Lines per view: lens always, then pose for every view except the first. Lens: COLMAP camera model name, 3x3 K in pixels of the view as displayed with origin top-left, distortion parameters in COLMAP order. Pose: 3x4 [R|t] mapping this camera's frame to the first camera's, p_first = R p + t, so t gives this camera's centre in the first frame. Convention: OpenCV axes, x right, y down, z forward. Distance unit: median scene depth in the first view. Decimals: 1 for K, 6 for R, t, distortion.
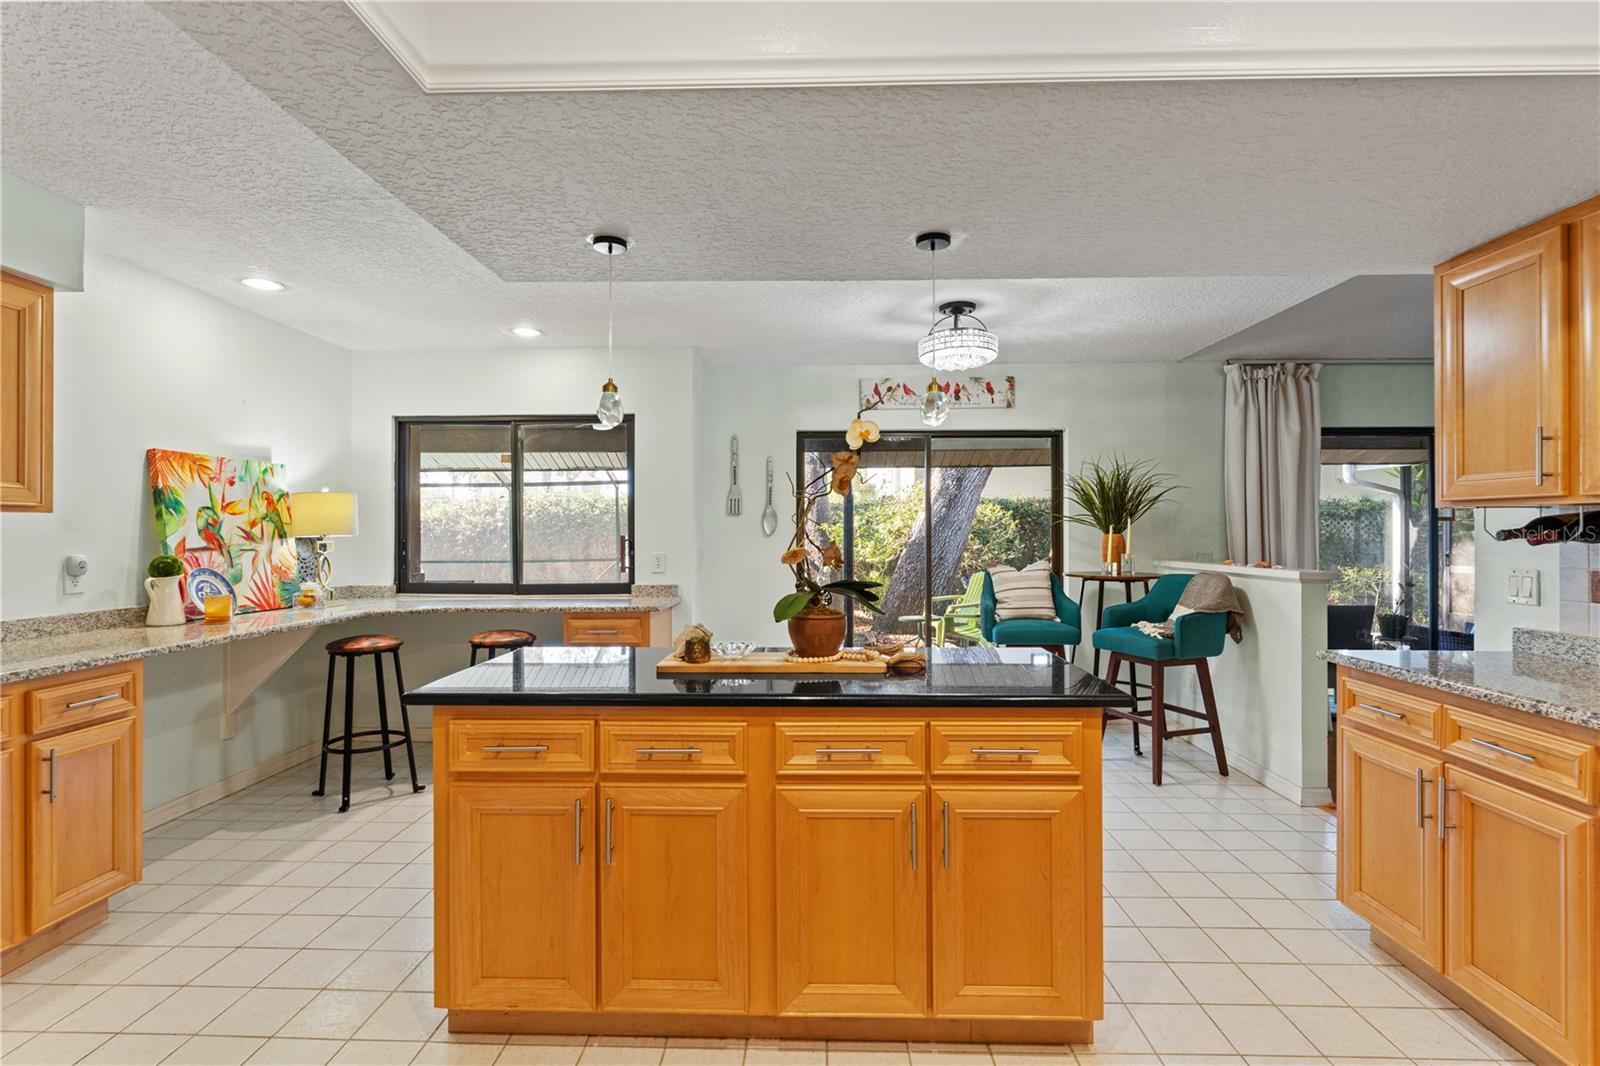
lens RADIAL K [[751.0, 0, 800.0], [0, 751.0, 533.0], [0, 0, 1]] dist [-0.003492, -0.000592]
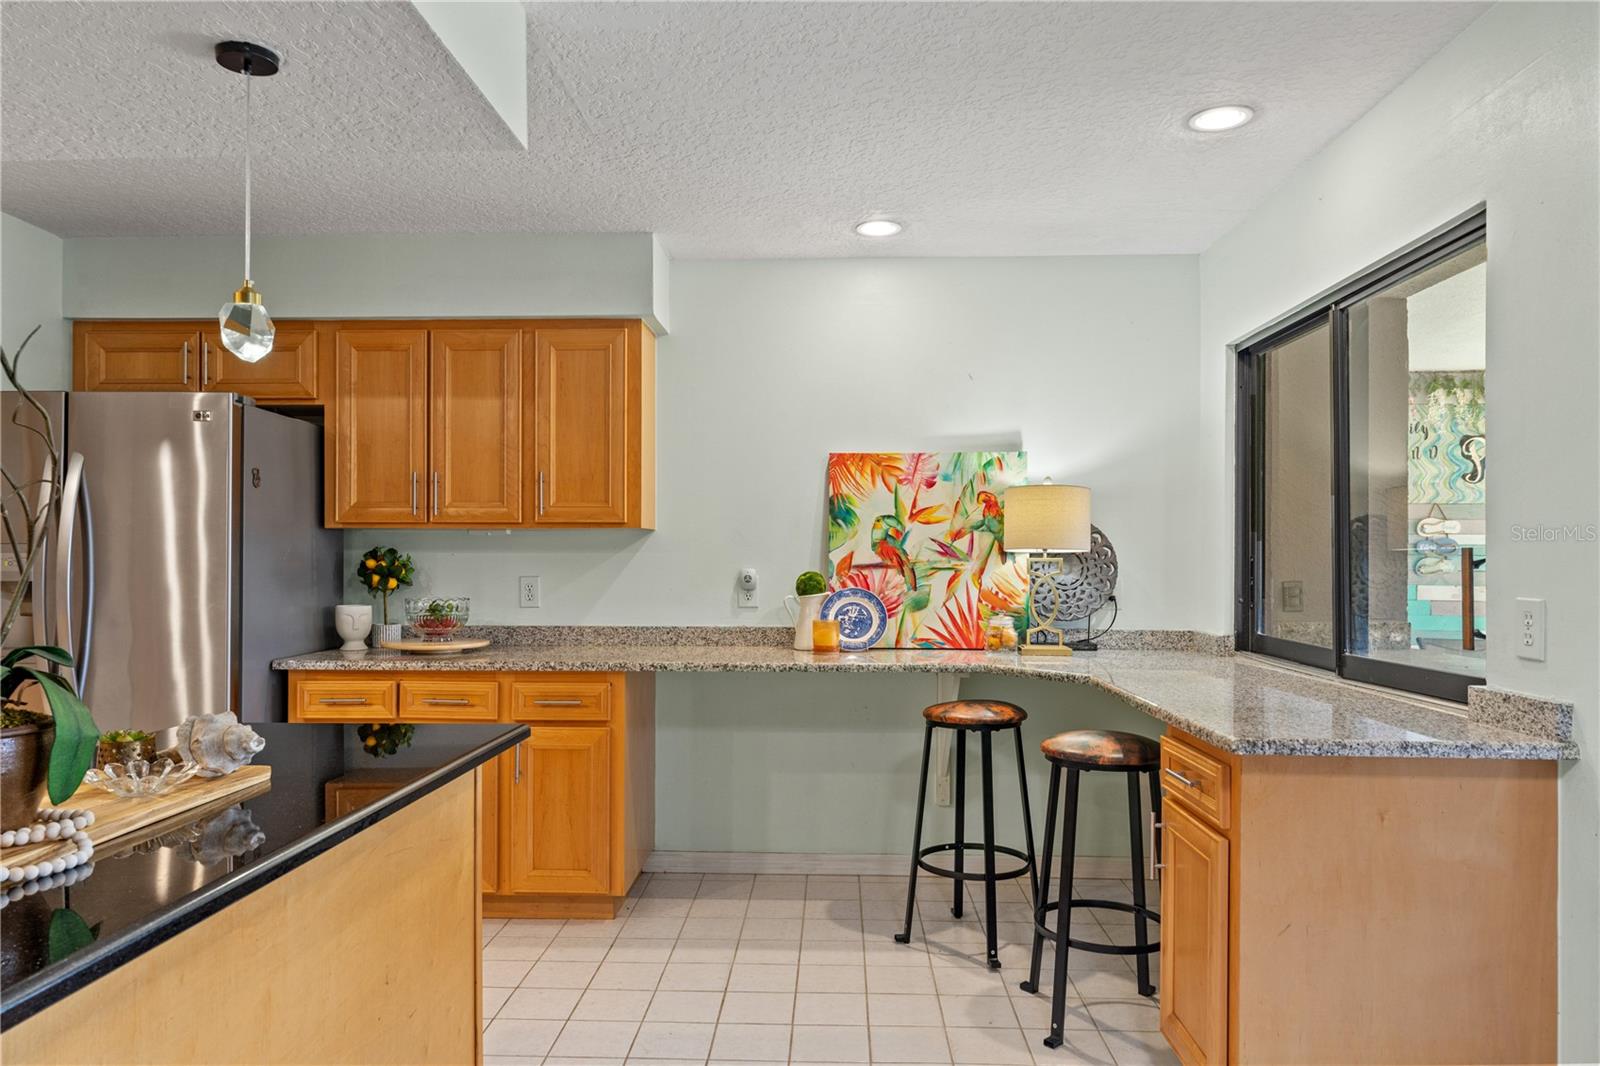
lens RADIAL K [[1027.2, 0, 797.2], [0, 1027.2, 558.2], [0, 0, 1]] dist [-0.003460, -0.000740]
pose [[-0.015347, 0.000631, -0.999882, 0.330810], [0.001062, 0.999999, 0.000614, 0.011076], [0.999882, -0.001053, -0.015348, 0.863832]]
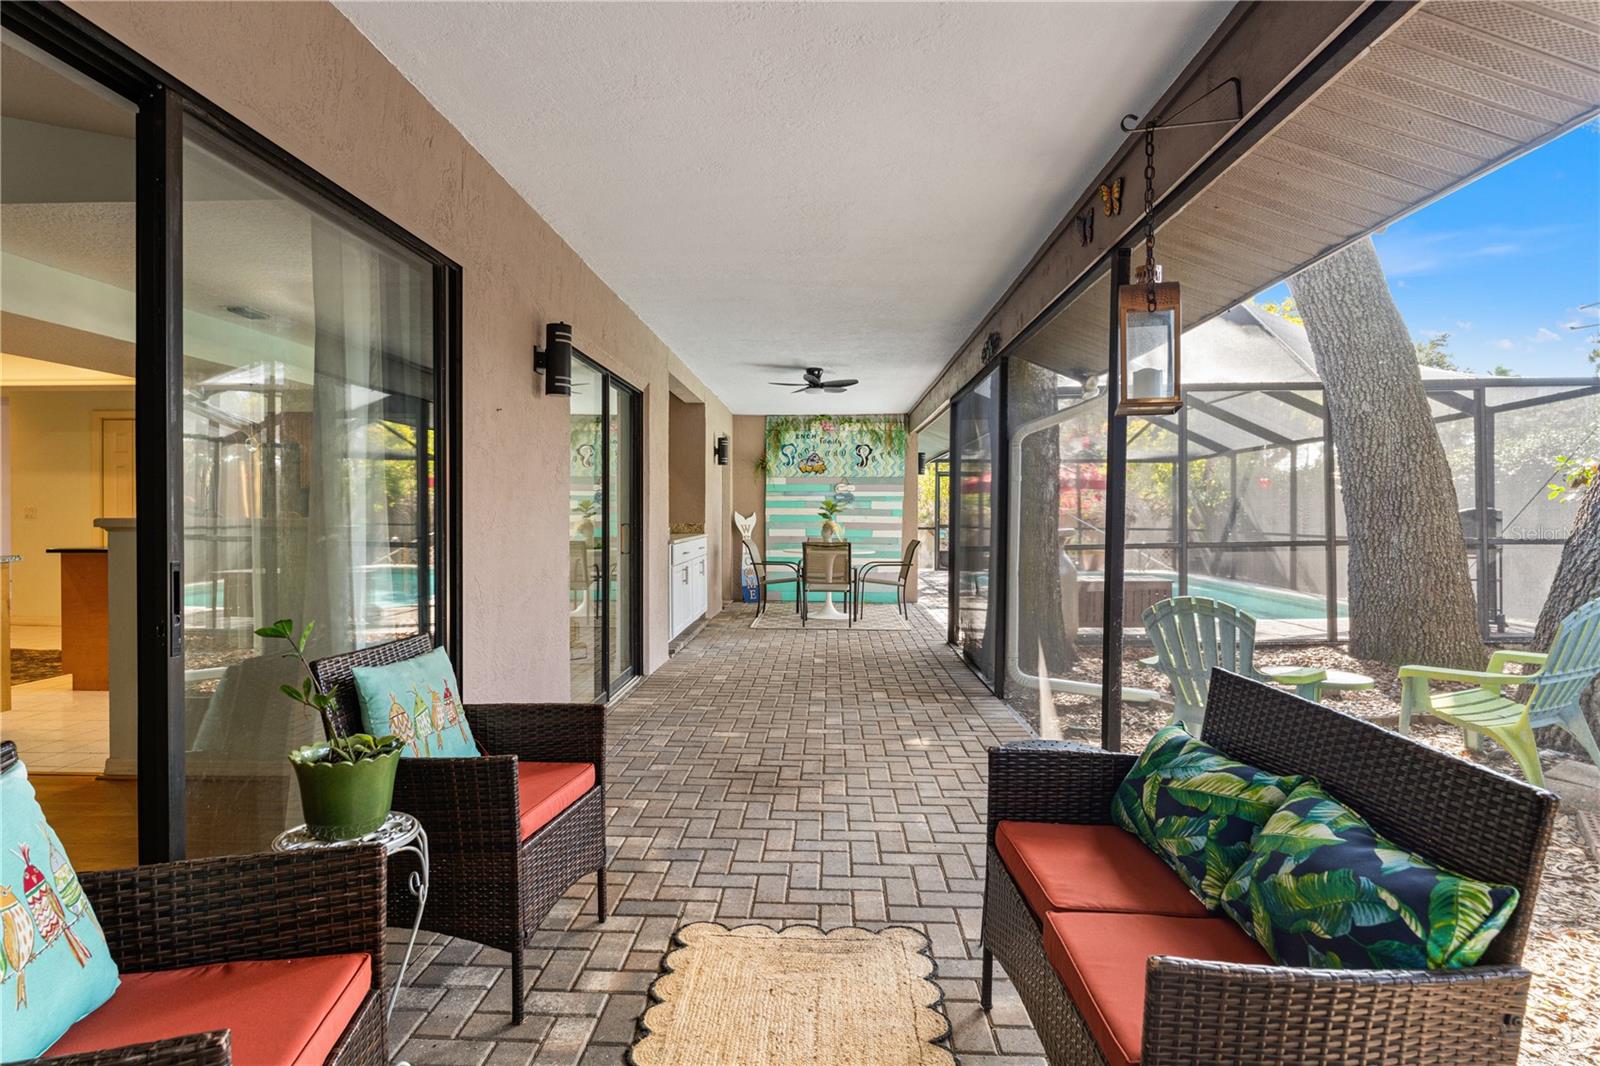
lens RADIAL K [[855.3, 0, 800.0], [0, 855.3, 533.0], [0, 0, 1]] dist [-0.031525, -0.000021]
pose [[-0.003616, 0.025027, -0.999680, 1.680578], [0.000310, 0.999687, 0.025026, 0.045779], [0.999993, -0.000219, -0.003622, 1.777413]]
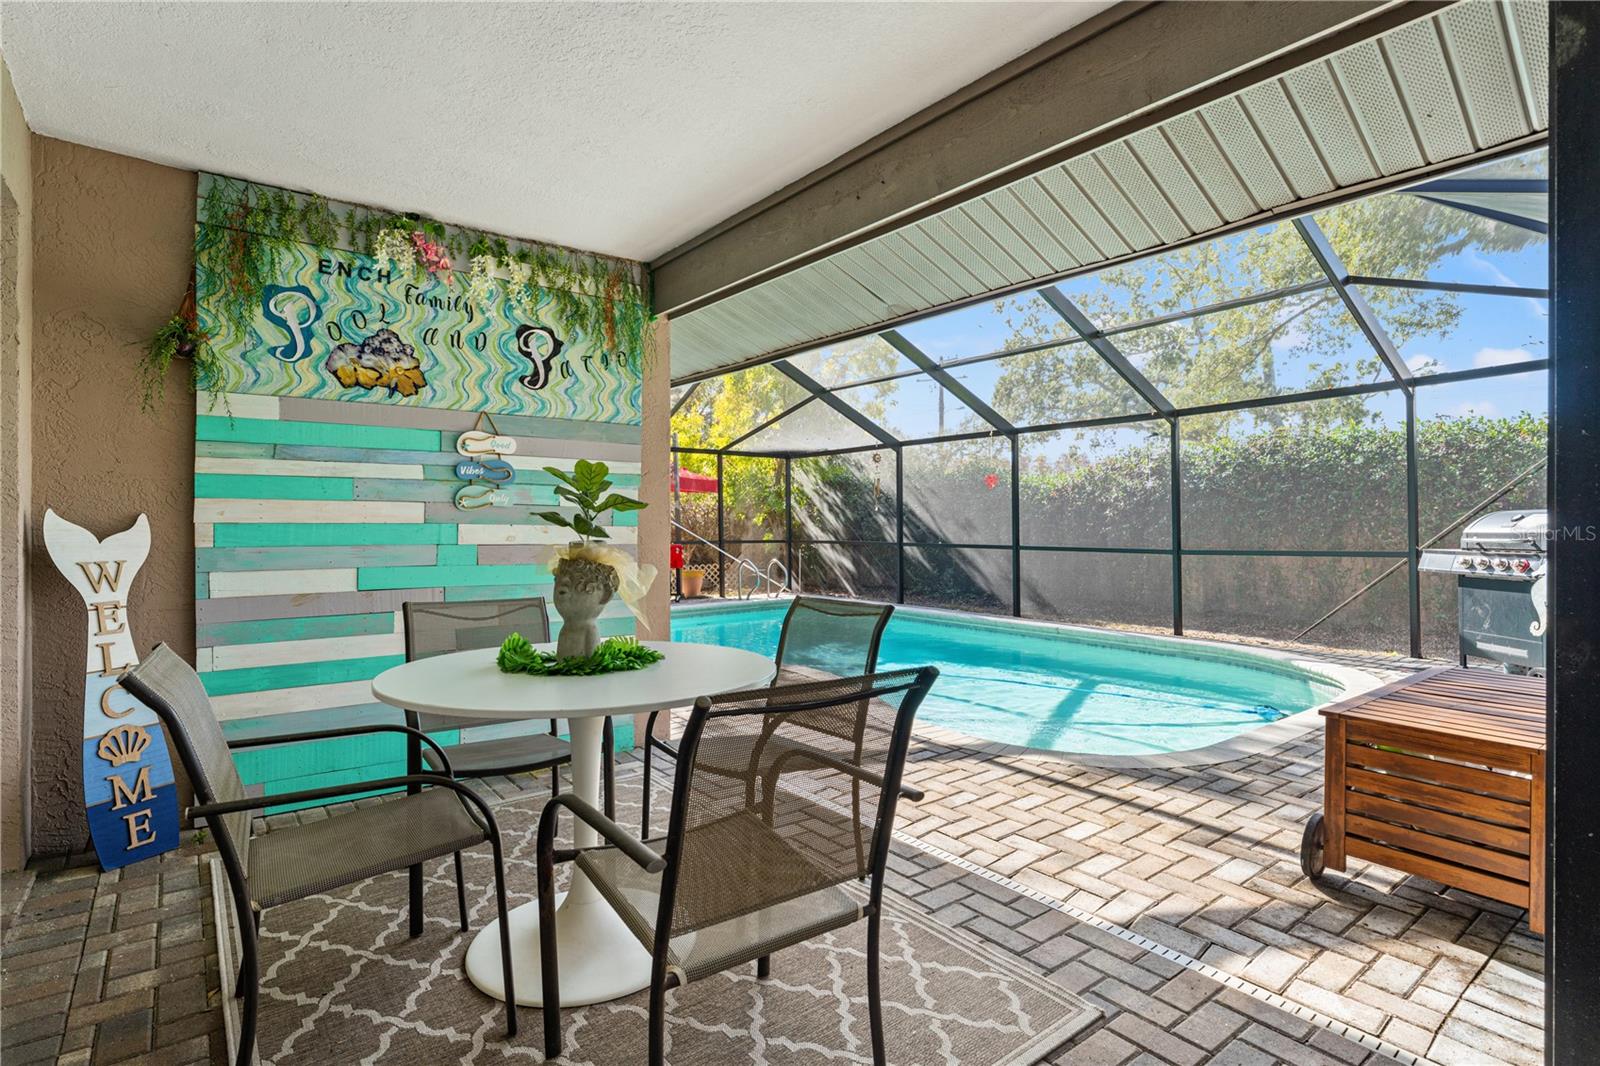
lens RADIAL K [[791.4, 0, 798.2], [0, 791.4, 524.5], [0, 0, 1]] dist [0.000011, -0.000764]
pose [[0.634804, 0.002196, -0.772670, -0.425896], [0.002383, 0.999986, 0.004799, 0.056519], [0.772669, -0.004887, 0.634790, 1.603628]]
